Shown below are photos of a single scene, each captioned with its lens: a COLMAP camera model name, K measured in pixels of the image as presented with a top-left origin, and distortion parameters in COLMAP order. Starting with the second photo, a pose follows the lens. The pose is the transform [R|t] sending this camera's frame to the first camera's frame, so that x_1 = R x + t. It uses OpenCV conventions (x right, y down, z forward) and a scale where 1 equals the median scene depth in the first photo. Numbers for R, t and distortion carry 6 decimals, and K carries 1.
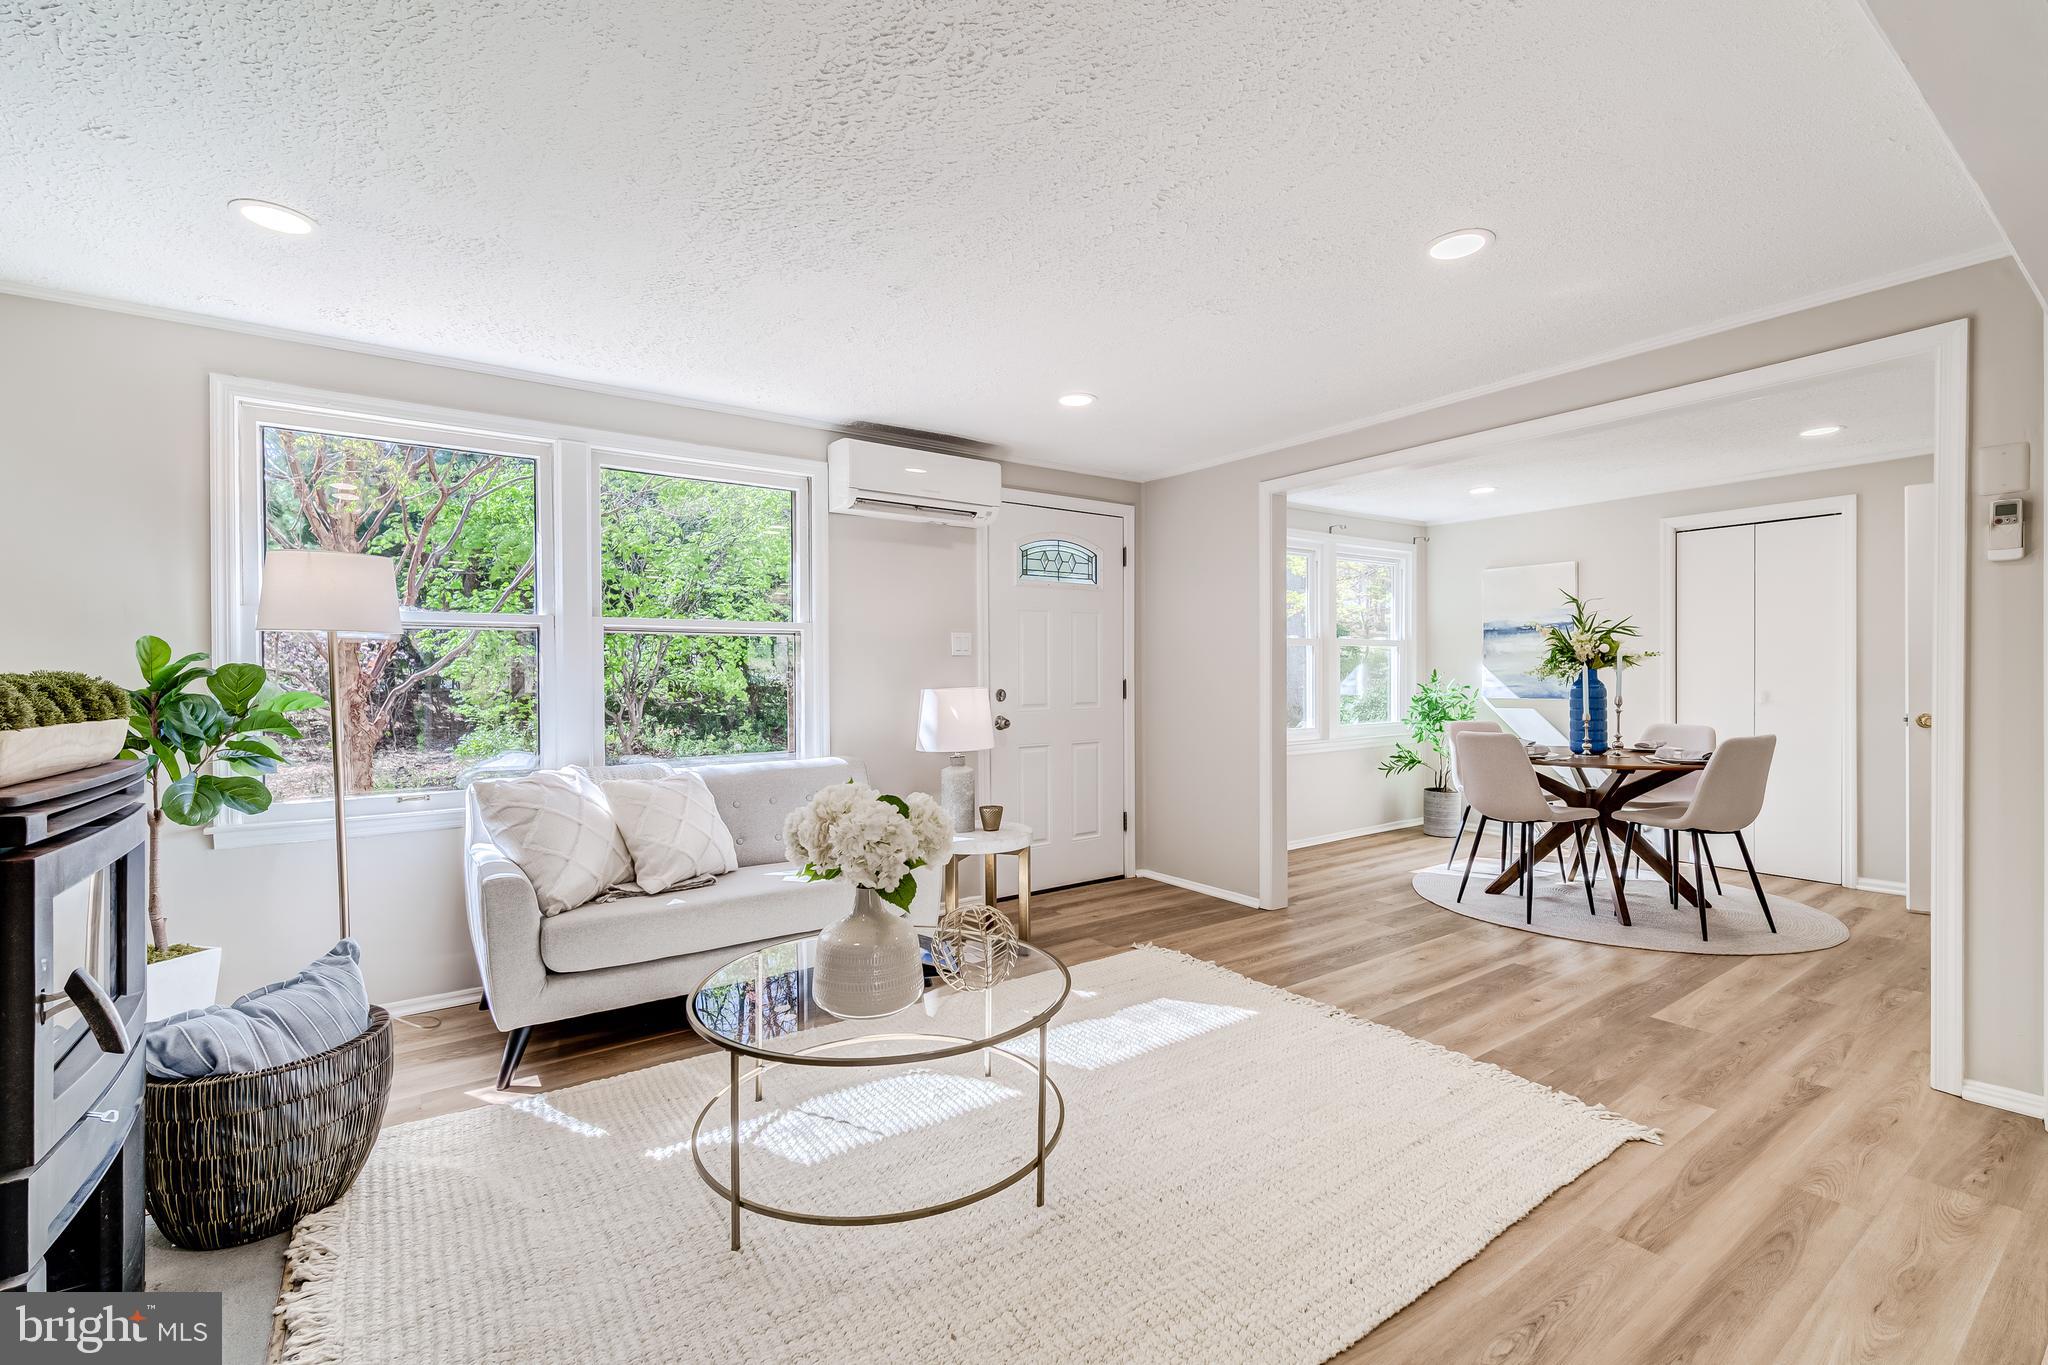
lens RADIAL K [[877.7, 0, 1024.0], [0, 877.7, 682.5], [0, 0, 1]] dist [-0.000803, 0.000137]
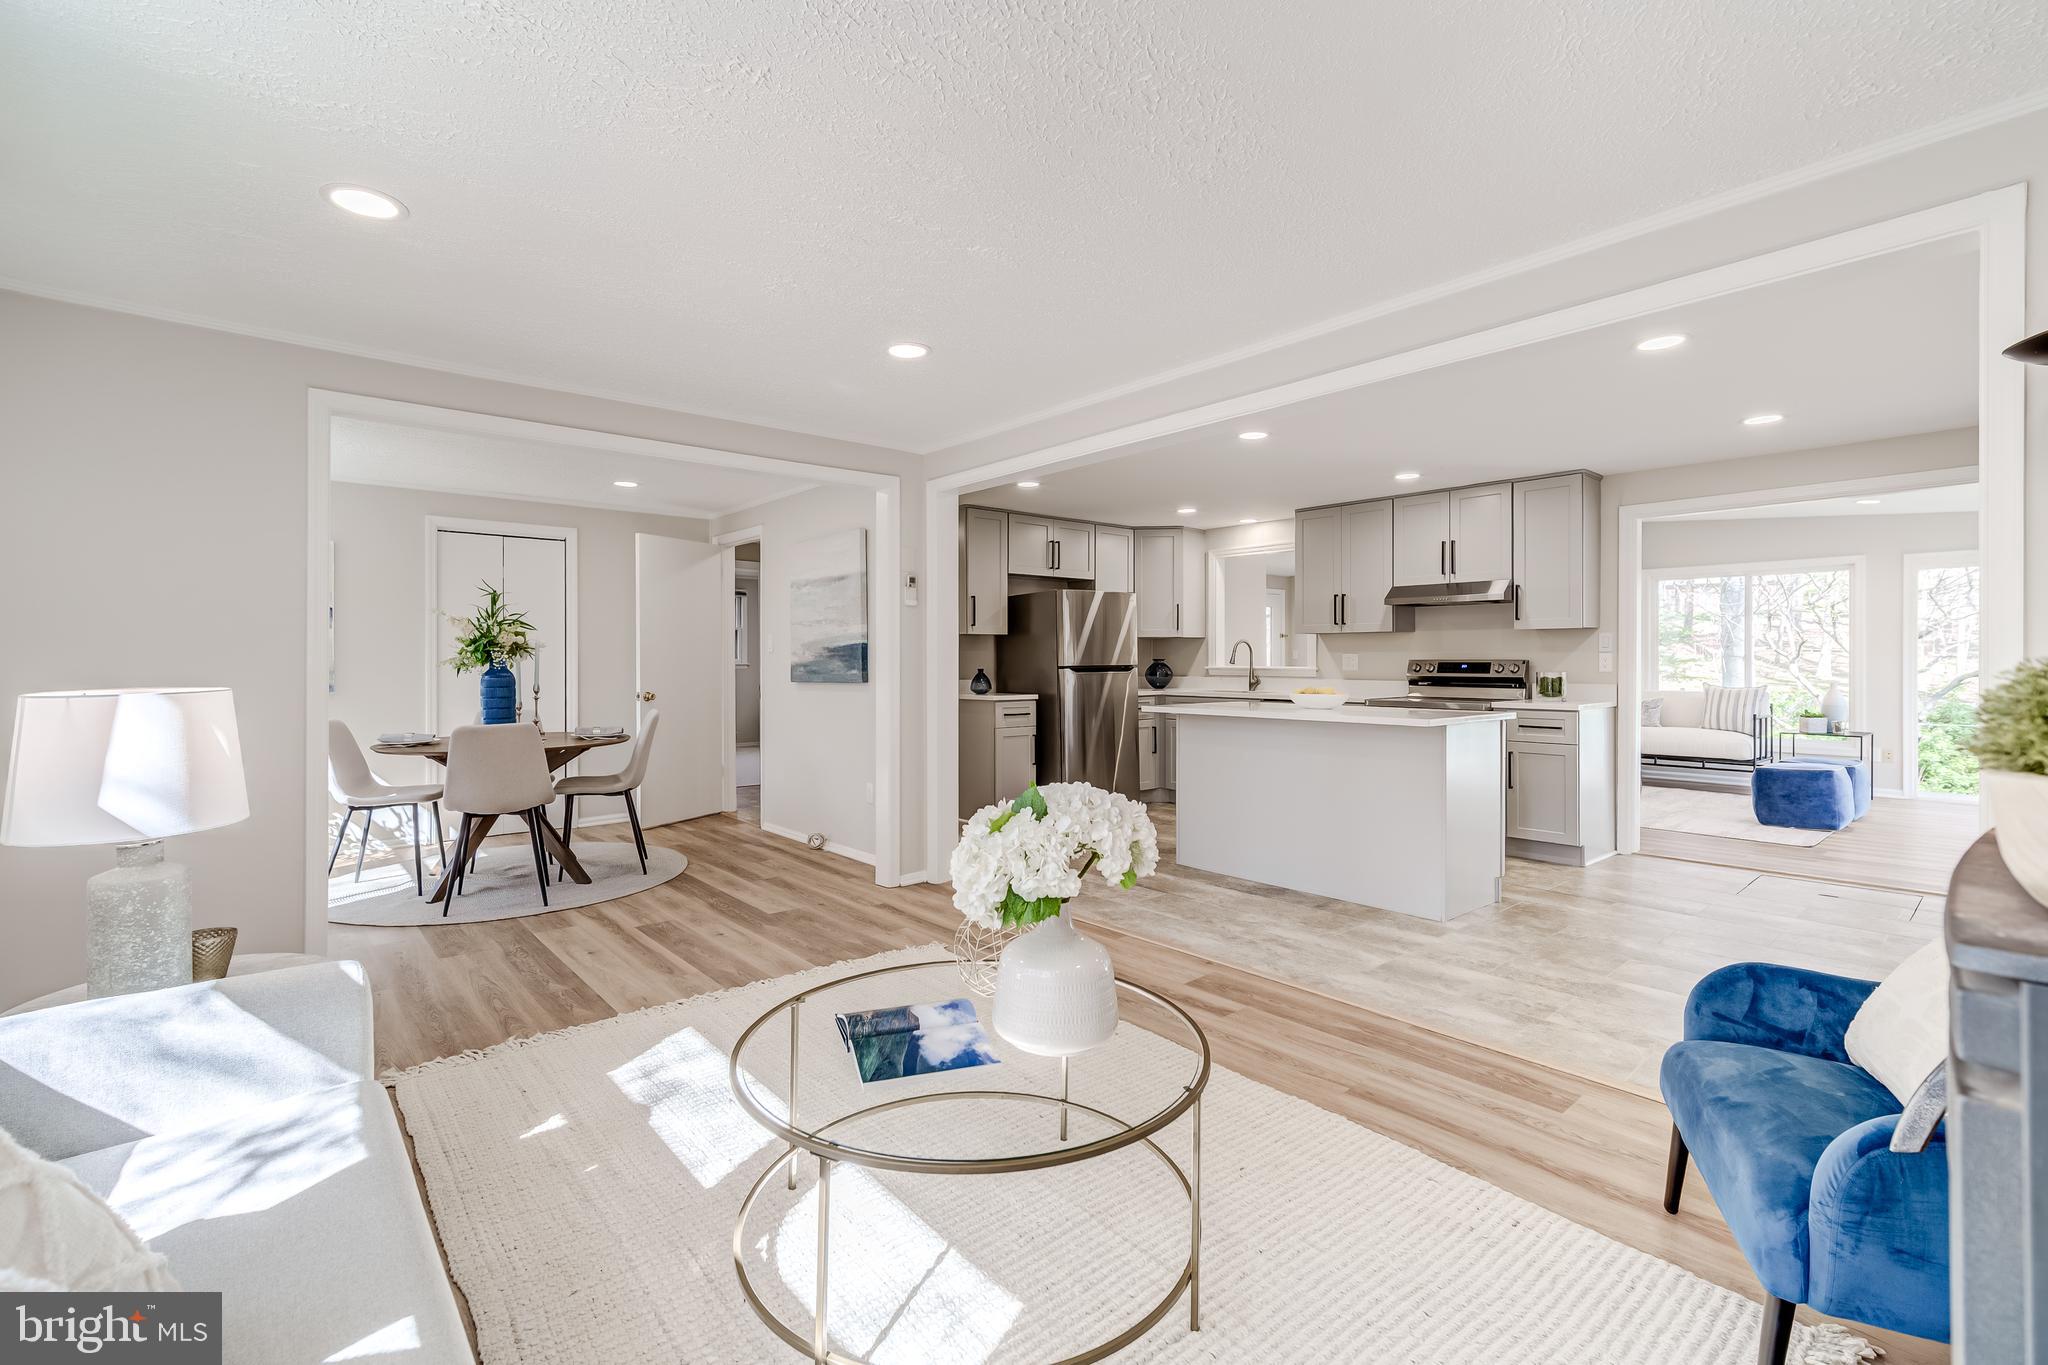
lens RADIAL K [[890.5, 0, 1021.3], [0, 890.5, 664.5], [0, 0, 1]] dist [0.000351, 0.000197]
pose [[-0.101706, 0.003751, 0.994807, -0.677576], [0.010502, 0.999941, -0.002696, 0.000834], [-0.994759, 0.010174, -0.101740, 0.718779]]
